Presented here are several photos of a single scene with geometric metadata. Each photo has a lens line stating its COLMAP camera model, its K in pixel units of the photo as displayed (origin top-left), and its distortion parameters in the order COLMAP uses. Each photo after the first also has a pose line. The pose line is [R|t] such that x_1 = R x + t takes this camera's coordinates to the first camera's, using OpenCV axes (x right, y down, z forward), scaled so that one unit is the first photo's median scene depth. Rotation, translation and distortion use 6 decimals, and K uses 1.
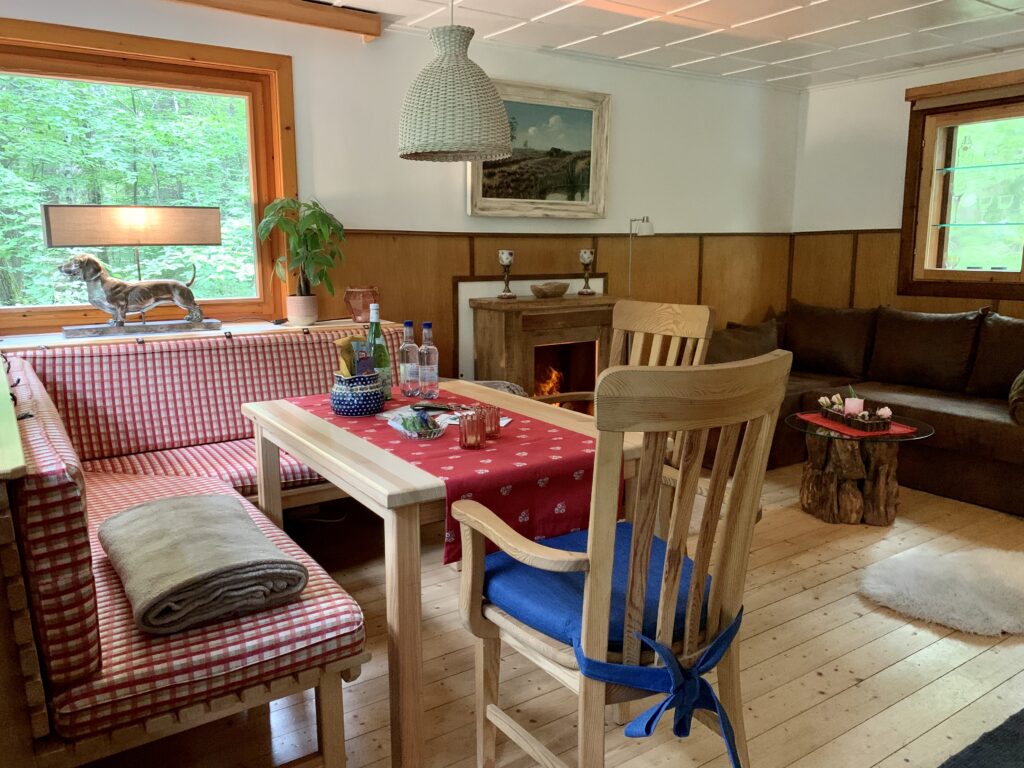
lens RADIAL K [[791.9, 0, 503.3], [0, 791.9, 380.9], [0, 0, 1]] dist [0.007229, -0.002522]
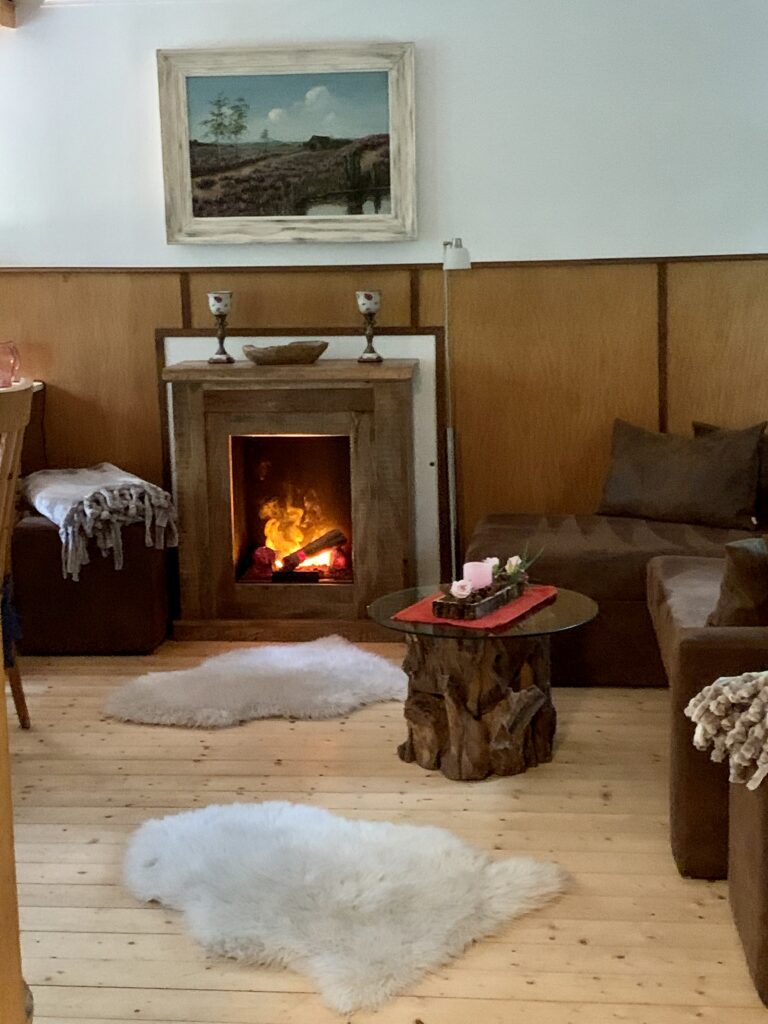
lens RADIAL K [[1529.9, 0, 384.0], [0, 1529.9, 512.0], [0, 0, 1]] dist [0.066962, -0.033297]
pose [[0.784839, 0.099157, -0.611716, 0.966714], [-0.088655, 0.994928, 0.047528, -0.051848], [0.613326, 0.016930, 0.789649, 0.034633]]
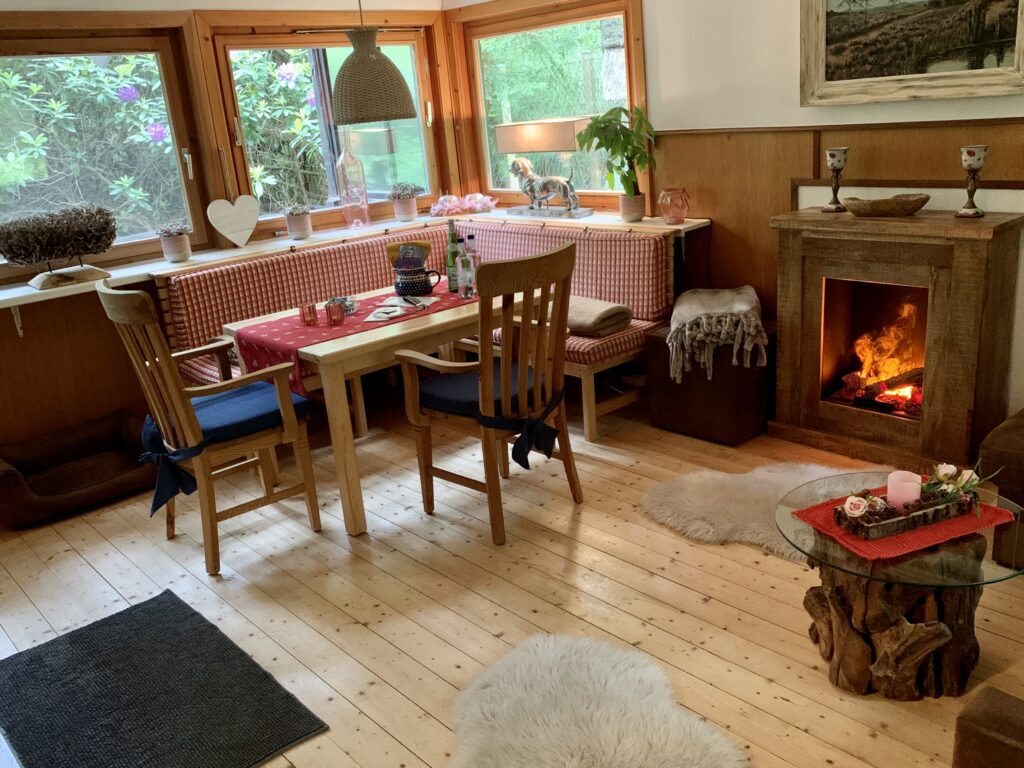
lens RADIAL K [[872.1, 0, 512.0], [0, 872.1, 384.0], [0, 0, 1]] dist [0.001388, -0.001524]
pose [[0.156093, 0.294253, -0.942894, 0.851900], [-0.084103, 0.955088, 0.284136, -0.163815], [0.984155, 0.034948, 0.173830, 0.545902]]
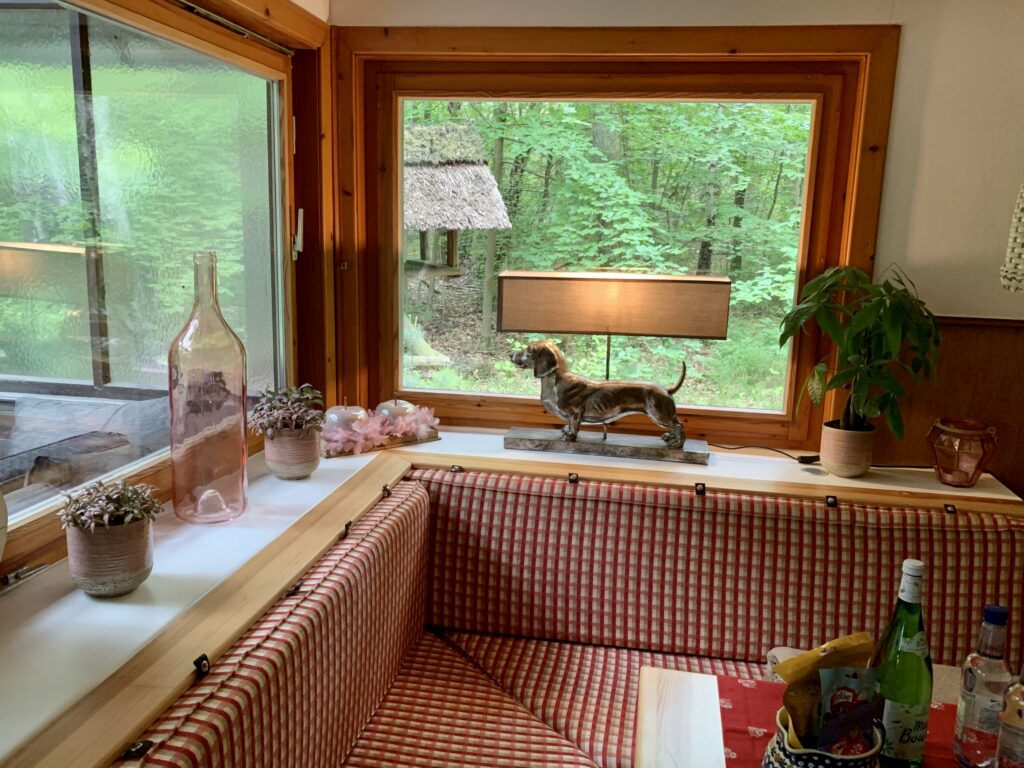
lens RADIAL K [[855.2, 0, 512.0], [0, 855.2, 384.0], [0, 0, 1]] dist [0.085235, -0.146732]
pose [[0.734204, 0.151291, -0.661857, -0.010675], [-0.146182, 0.987217, 0.063502, -0.124583], [0.663004, 0.050128, 0.746936, 0.292179]]
